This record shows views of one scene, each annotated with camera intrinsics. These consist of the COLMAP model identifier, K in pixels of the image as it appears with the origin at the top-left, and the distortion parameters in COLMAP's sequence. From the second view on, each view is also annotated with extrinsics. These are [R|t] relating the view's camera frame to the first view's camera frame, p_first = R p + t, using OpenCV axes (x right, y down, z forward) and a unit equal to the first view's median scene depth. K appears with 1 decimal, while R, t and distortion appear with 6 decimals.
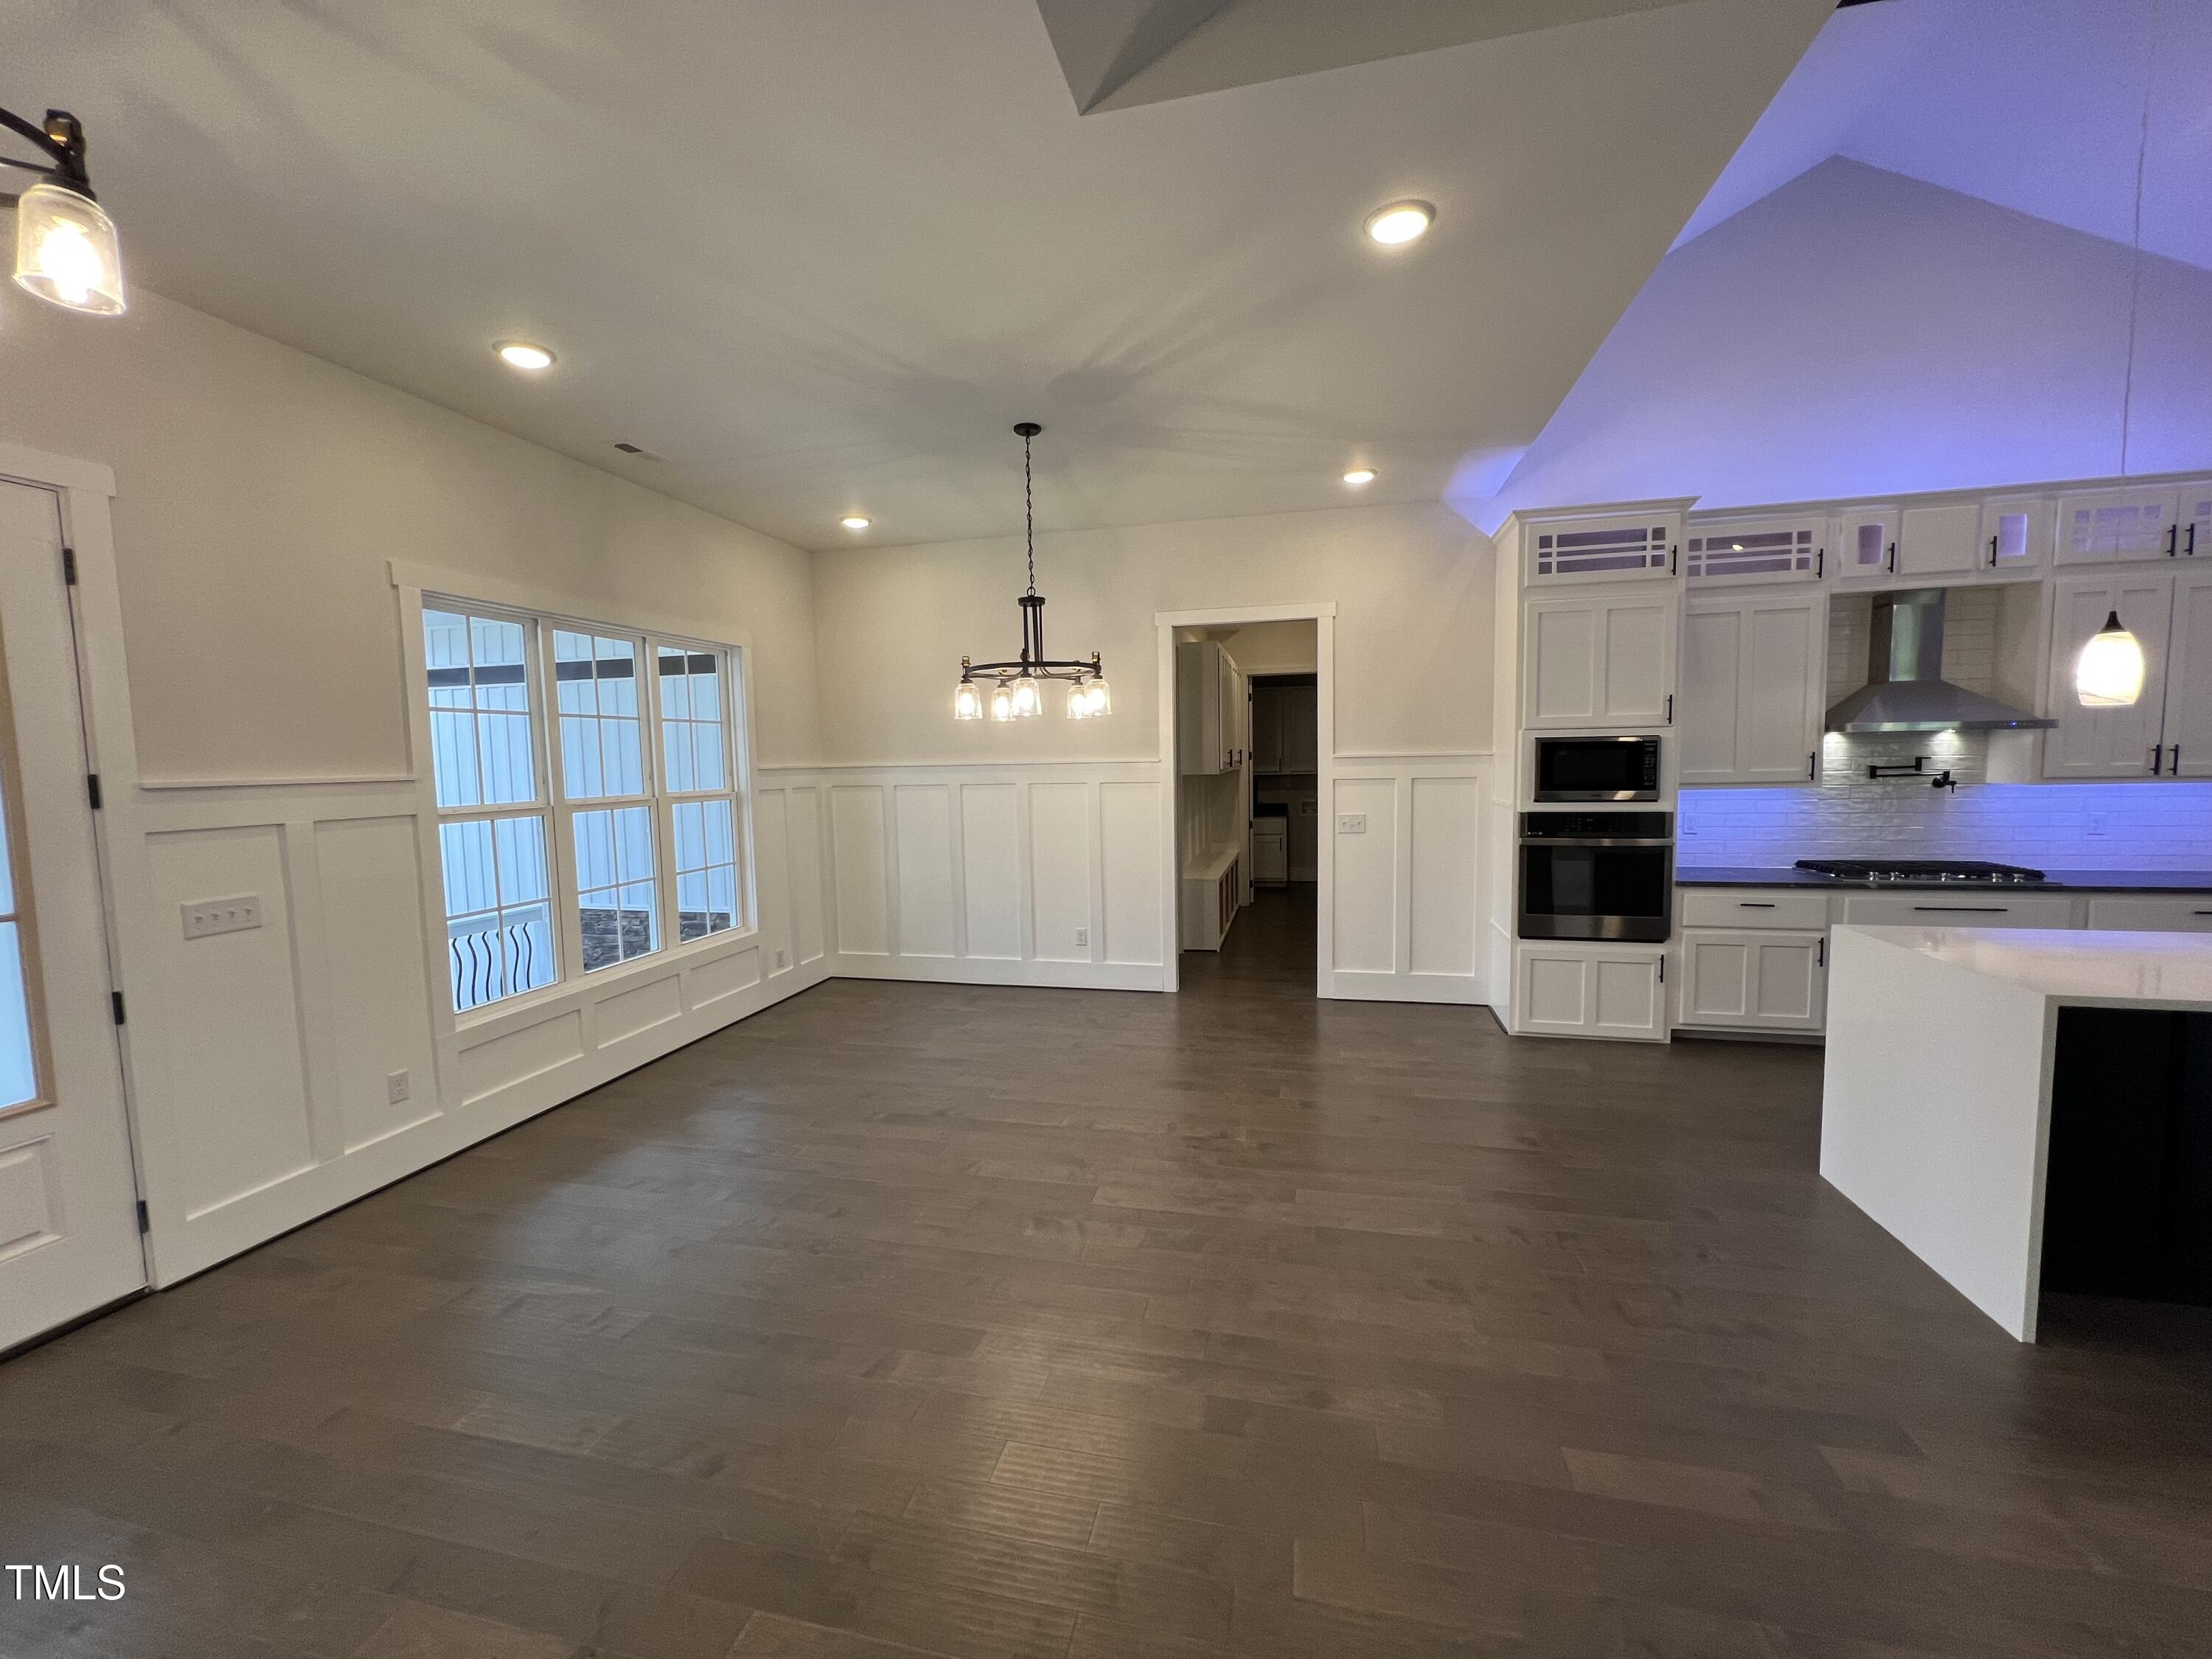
lens RADIAL K [[881.0, 0, 1107.7], [0, 881.0, 827.4], [0, 0, 1]] dist [-0.002479, 0.000077]
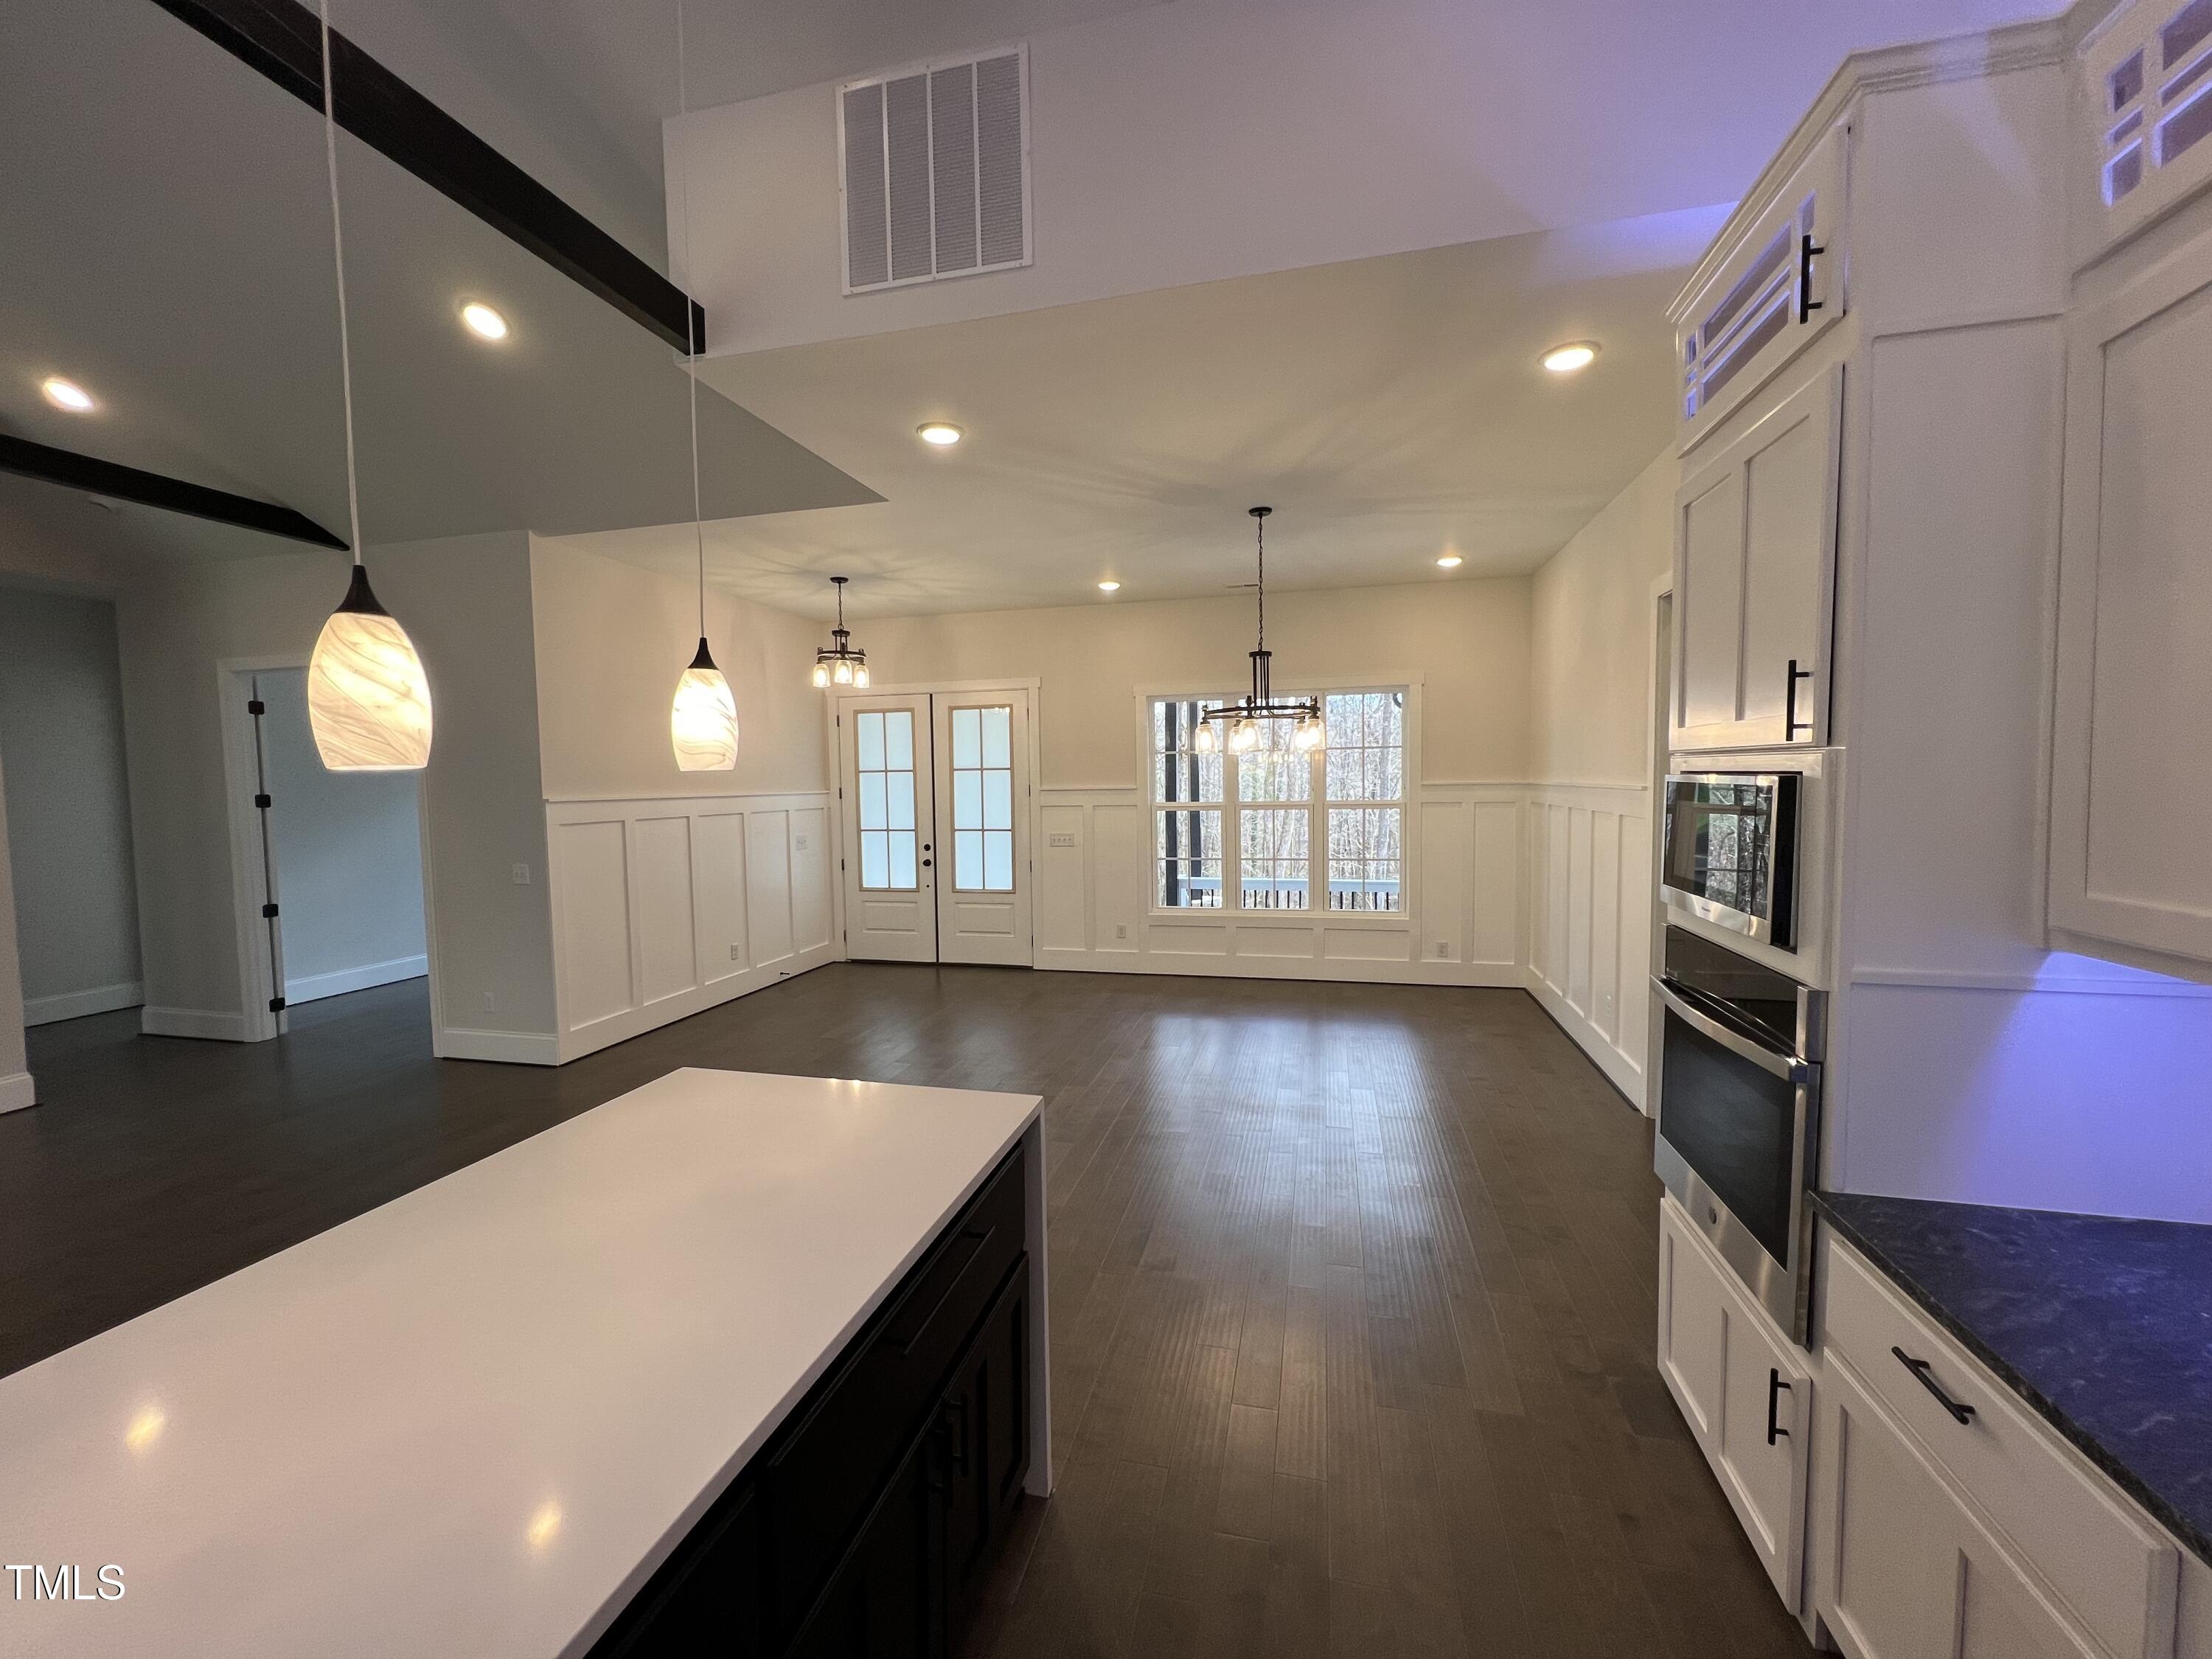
lens RADIAL K [[881.0, 0, 1105.3], [0, 881.0, 834.8], [0, 0, 1]] dist [-0.002479, 0.000077]
pose [[-0.008108, 0.084794, -0.996366, 1.011850], [-0.063047, 0.994372, 0.085137, -0.091933], [0.997978, 0.063509, -0.002716, 0.726996]]
